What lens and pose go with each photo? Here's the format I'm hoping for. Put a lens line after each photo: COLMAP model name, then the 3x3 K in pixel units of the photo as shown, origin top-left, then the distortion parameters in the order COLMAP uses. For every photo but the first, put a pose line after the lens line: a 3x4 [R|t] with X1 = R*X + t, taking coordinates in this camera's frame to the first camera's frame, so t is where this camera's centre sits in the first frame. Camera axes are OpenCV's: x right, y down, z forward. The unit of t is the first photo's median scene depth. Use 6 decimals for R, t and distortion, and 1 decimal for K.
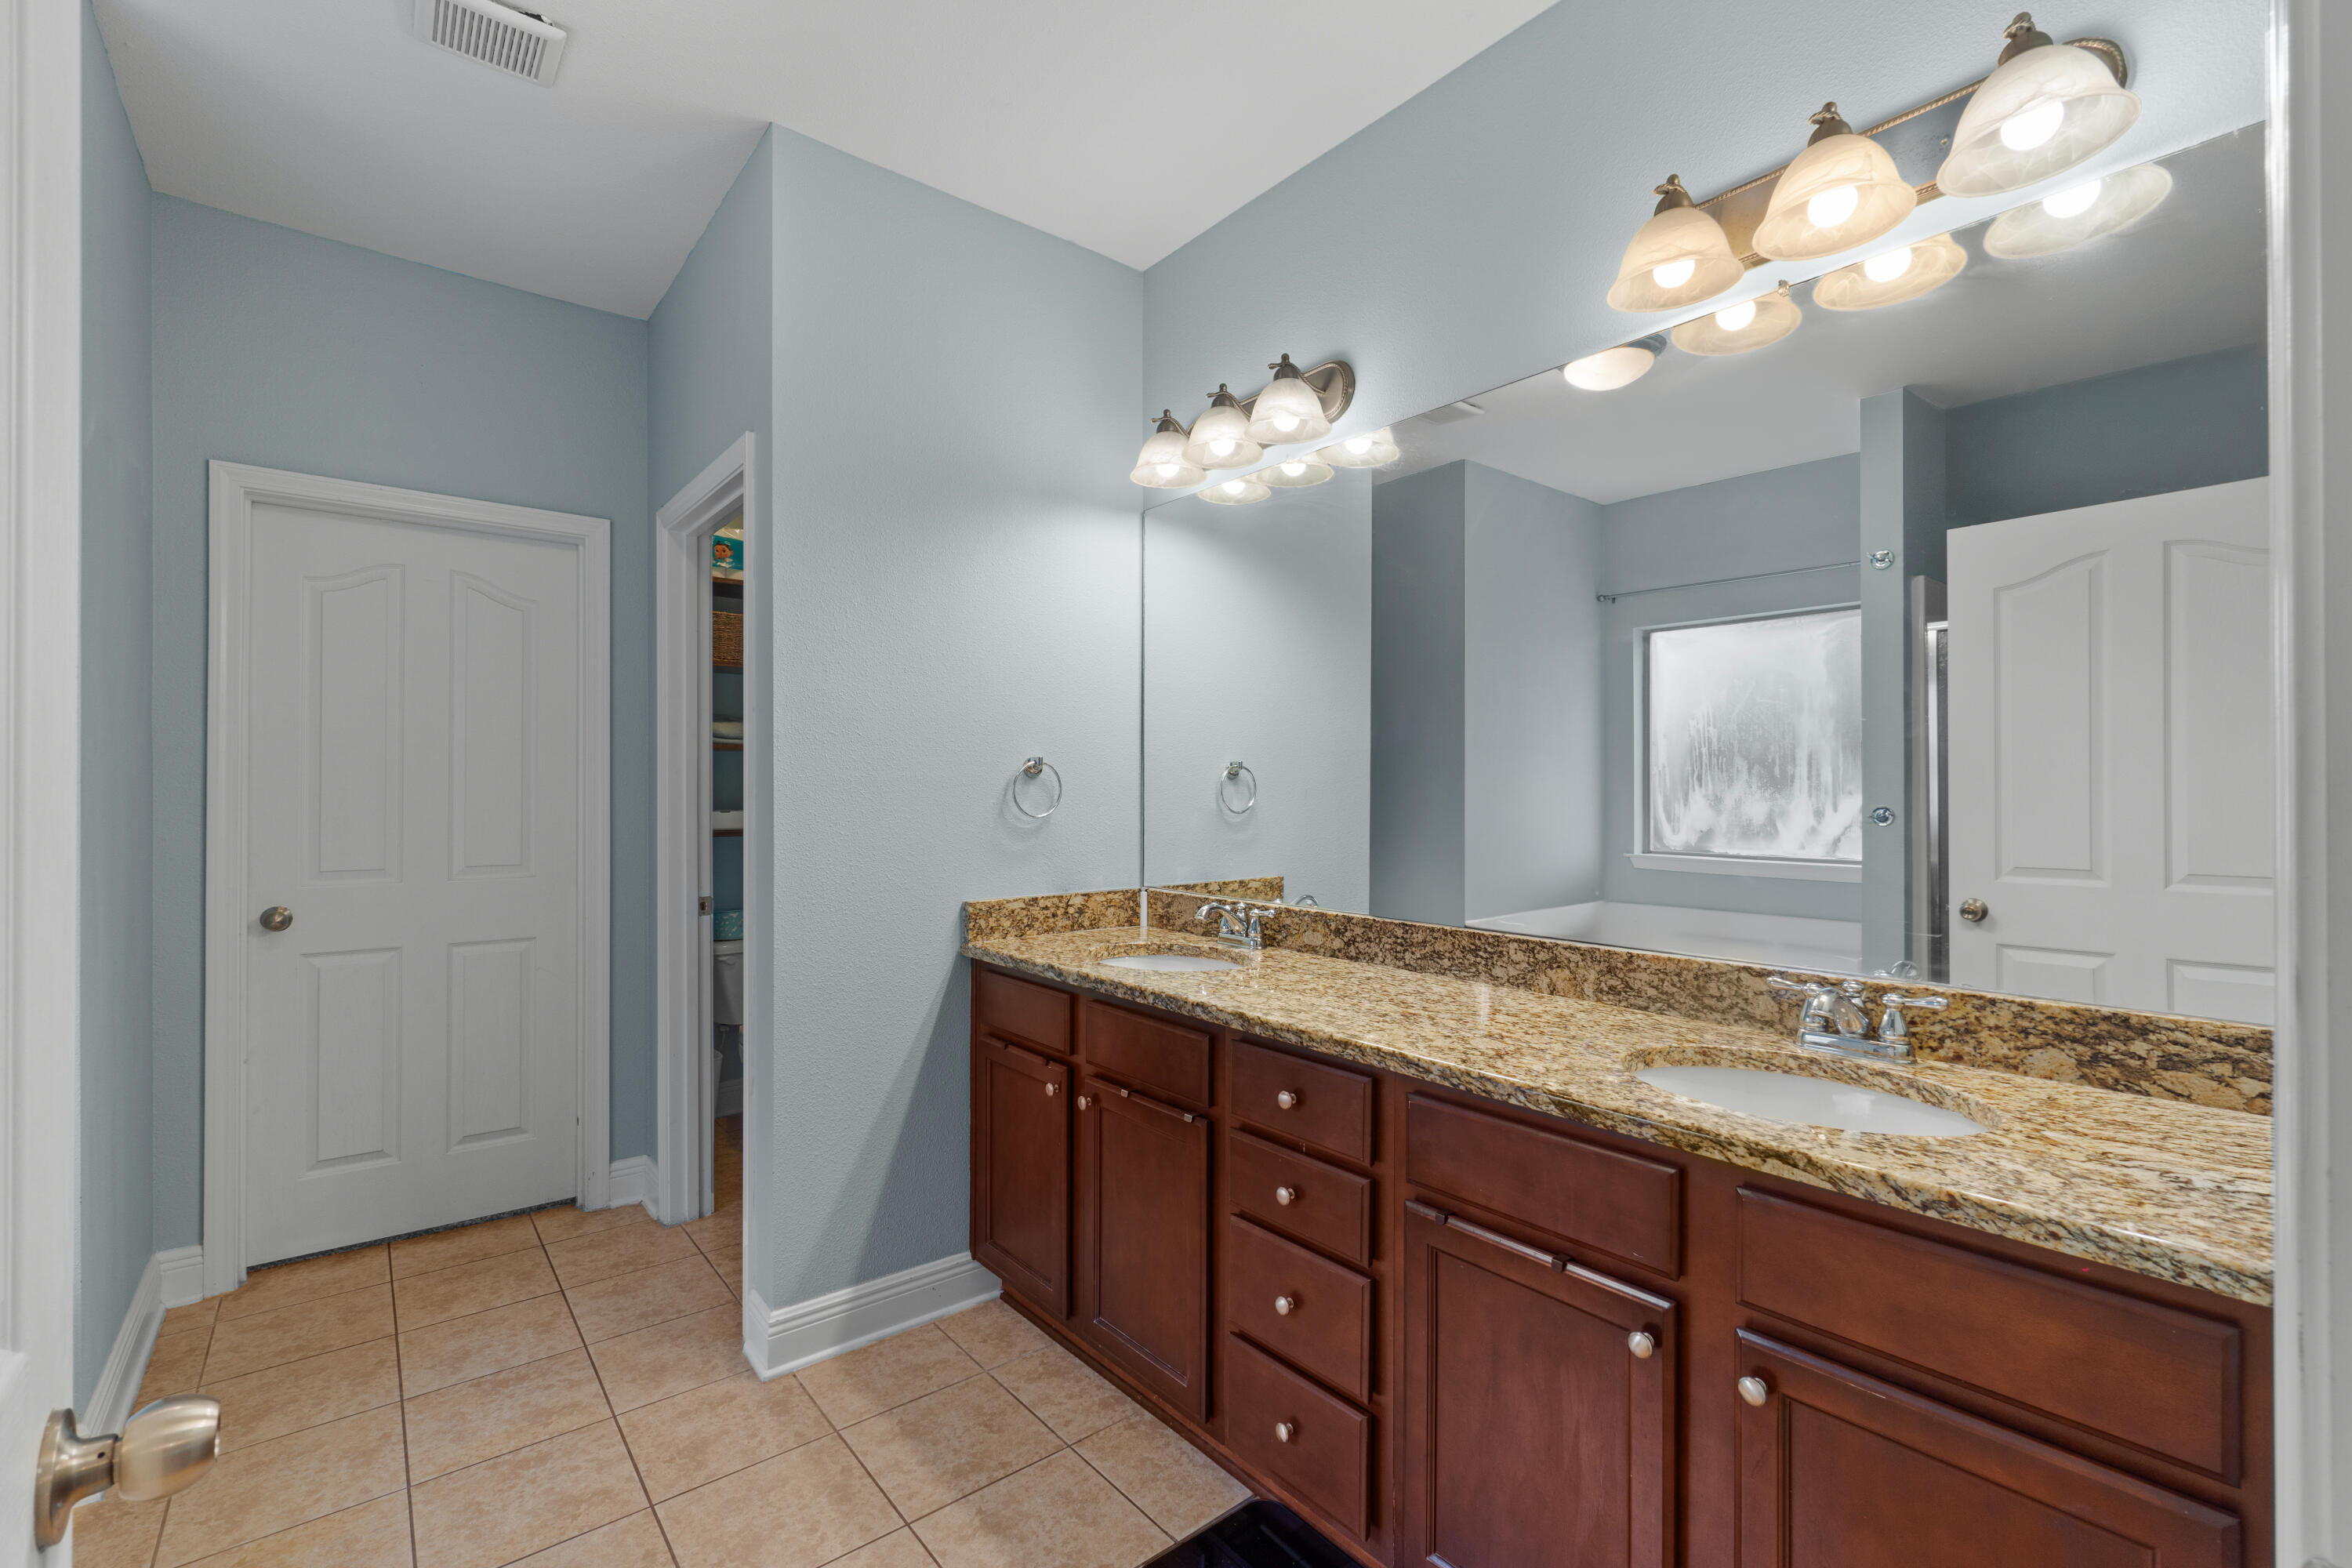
lens RADIAL K [[1014.3, 0, 1189.3], [0, 1014.3, 788.8], [0, 0, 1]] dist [-0.002296, -0.000031]
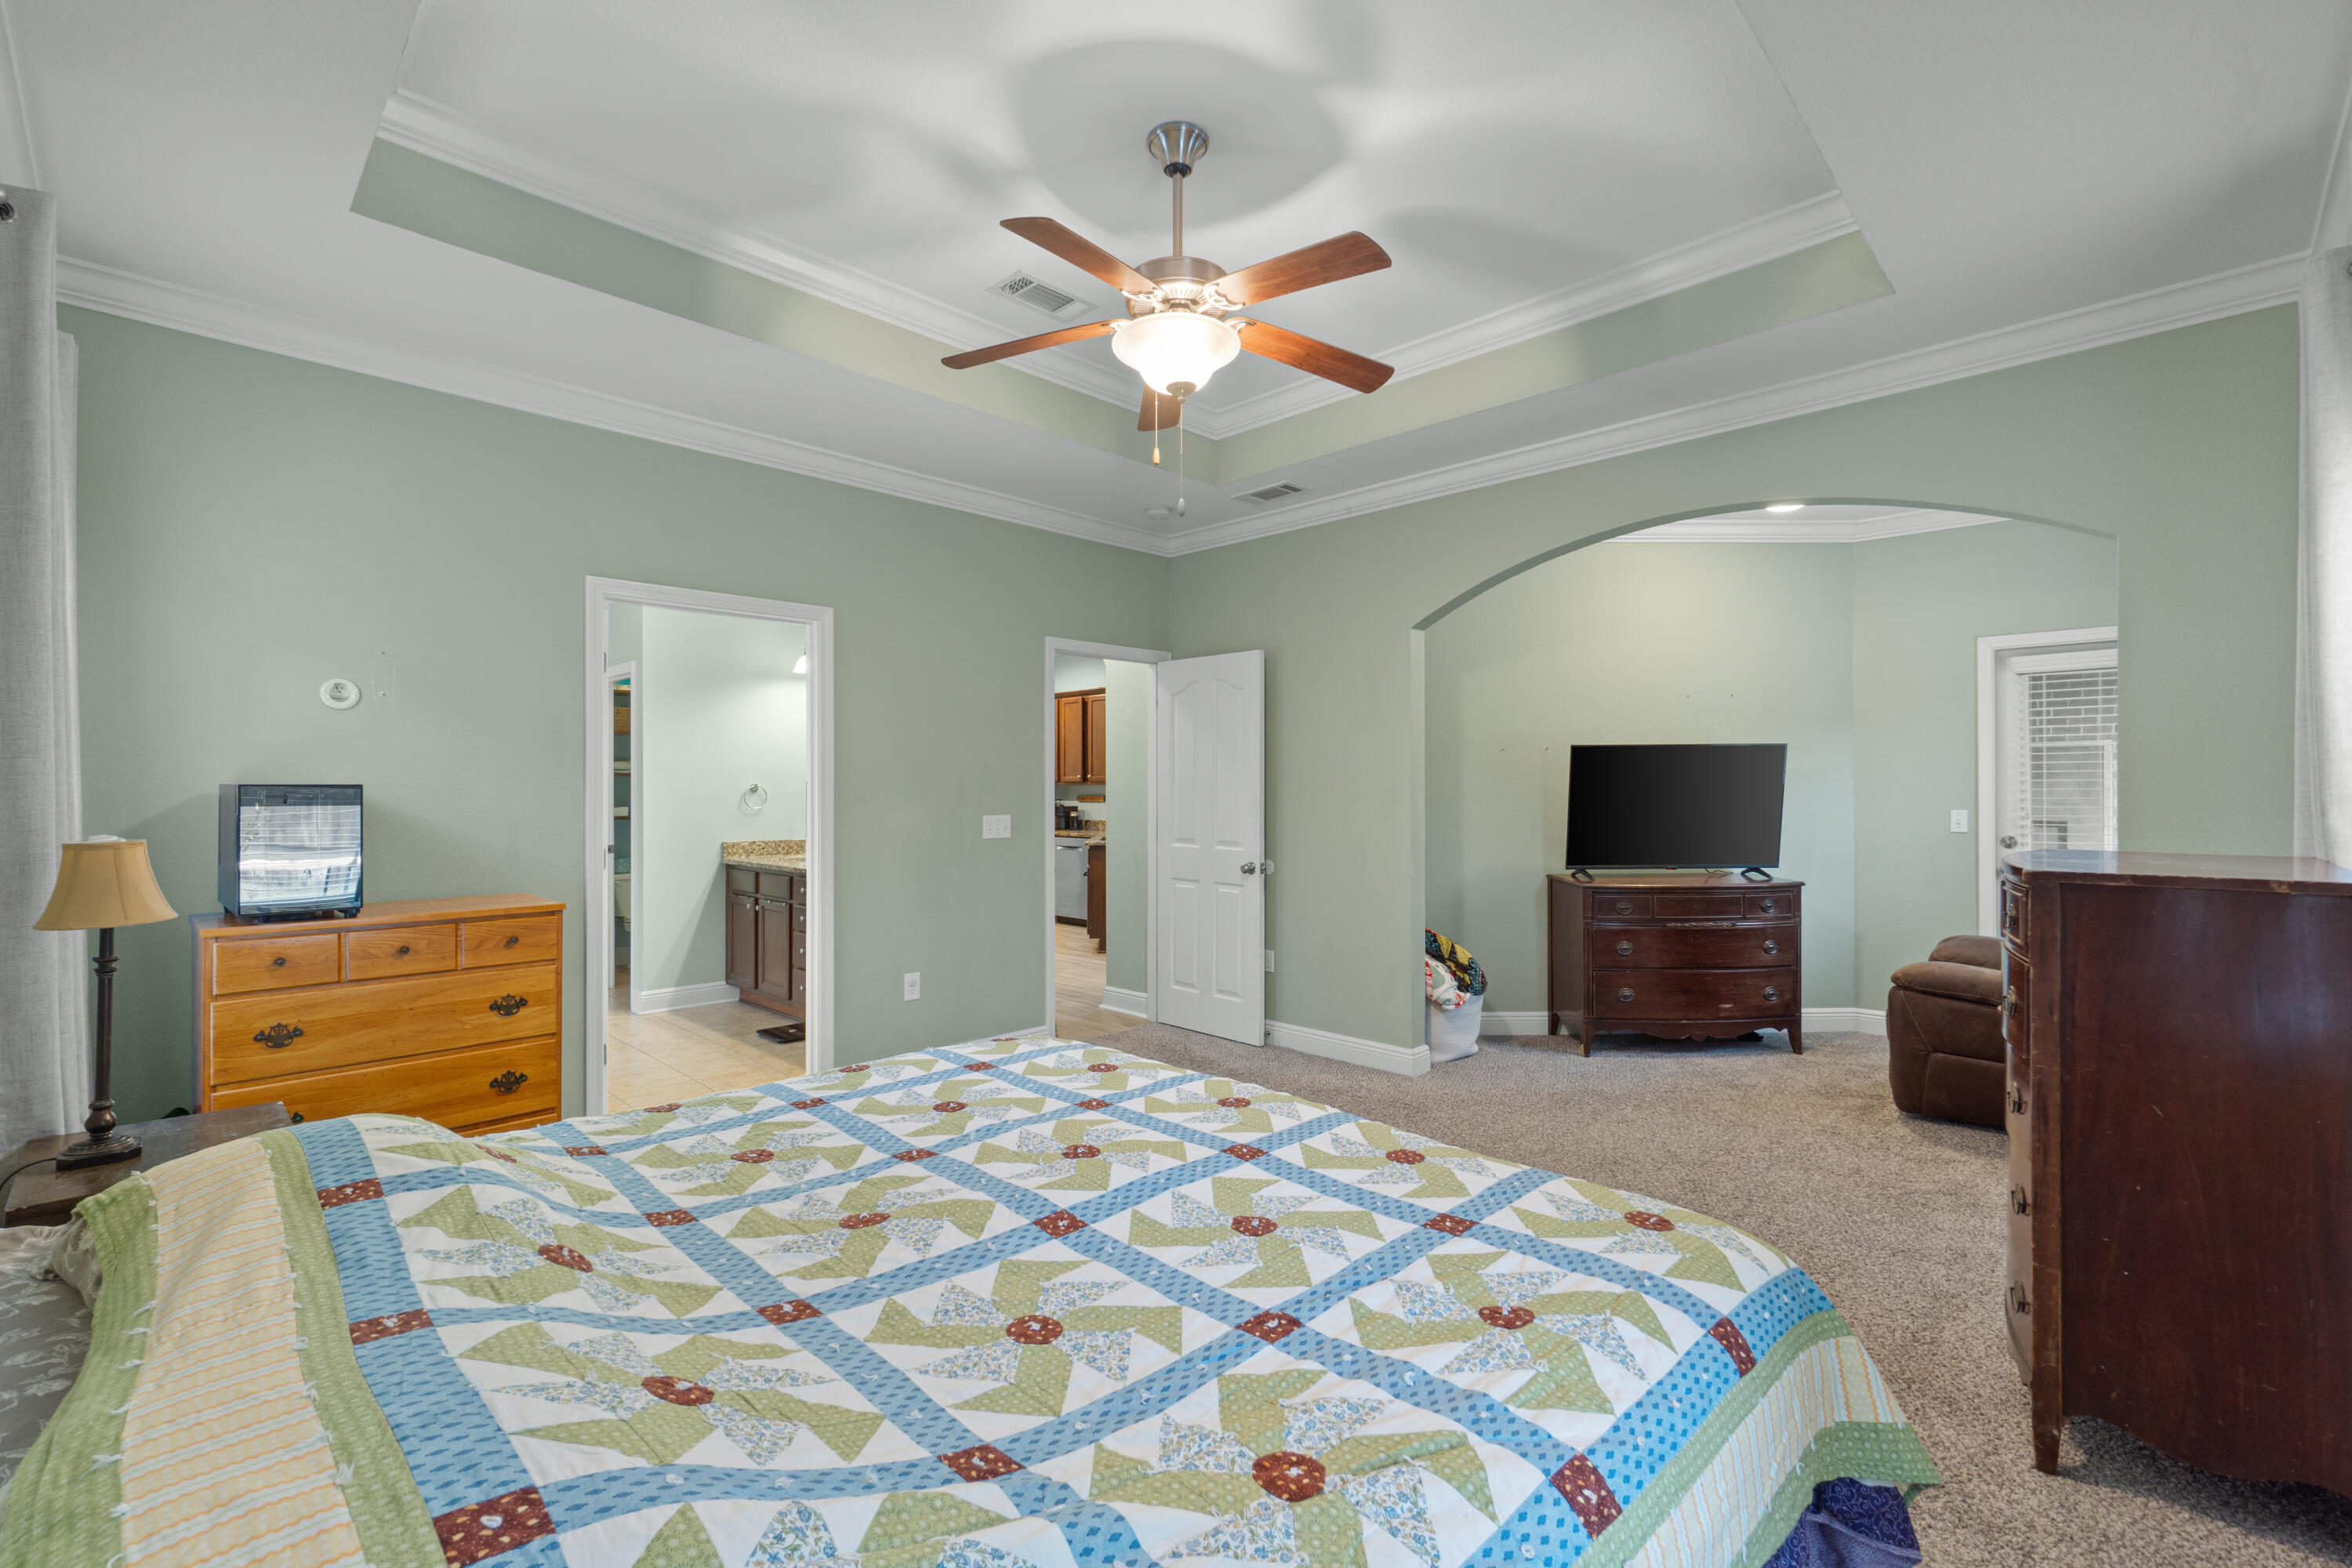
lens RADIAL K [[1014.3, 0, 1189.3], [0, 1014.3, 788.8], [0, 0, 1]] dist [-0.002296, -0.000031]
pose [[0.995927, -0.000231, 0.090161, 0.600244], [0.000155, 1.000000, 0.000848, -0.019356], [-0.090161, -0.000831, 0.995927, -1.372472]]
